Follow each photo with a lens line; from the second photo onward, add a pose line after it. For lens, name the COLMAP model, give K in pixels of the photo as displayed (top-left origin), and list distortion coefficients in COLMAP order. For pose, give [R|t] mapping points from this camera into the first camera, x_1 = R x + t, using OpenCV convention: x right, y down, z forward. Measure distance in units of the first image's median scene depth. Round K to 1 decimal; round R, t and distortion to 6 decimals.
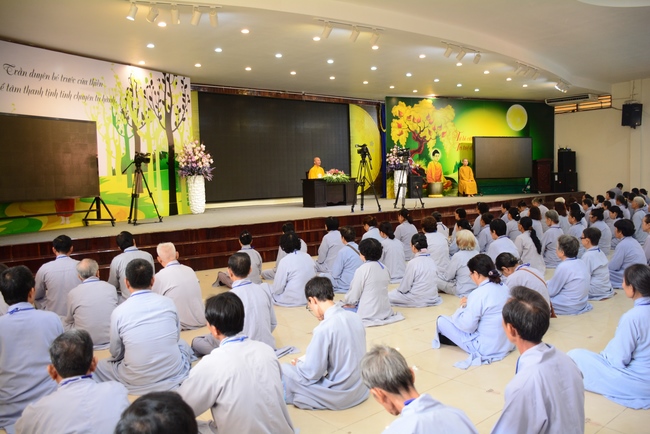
lens RADIAL K [[529.1, 0, 330.1], [0, 529.1, 216.5], [0, 0, 1]] dist [-0.095817, 0.030156]
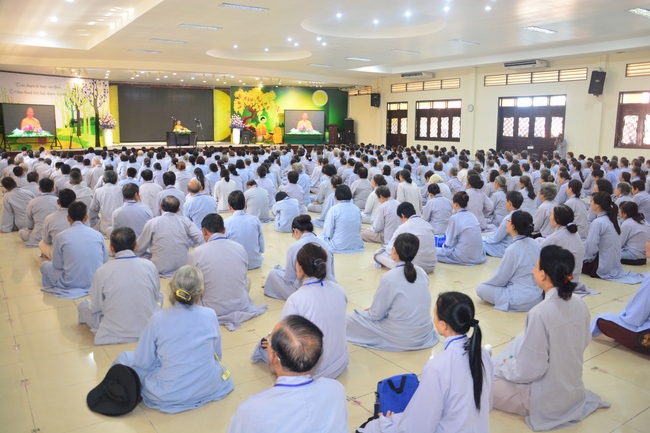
lens RADIAL K [[504.8, 0, 321.0], [0, 504.8, 217.0], [0, 0, 1]] dist [-0.095282, 0.049915]
pose [[0.995520, 0.052527, -0.078620, 0.763056], [-0.044382, 0.993796, 0.101982, 0.034656], [0.083489, -0.098036, 0.991675, -0.935294]]
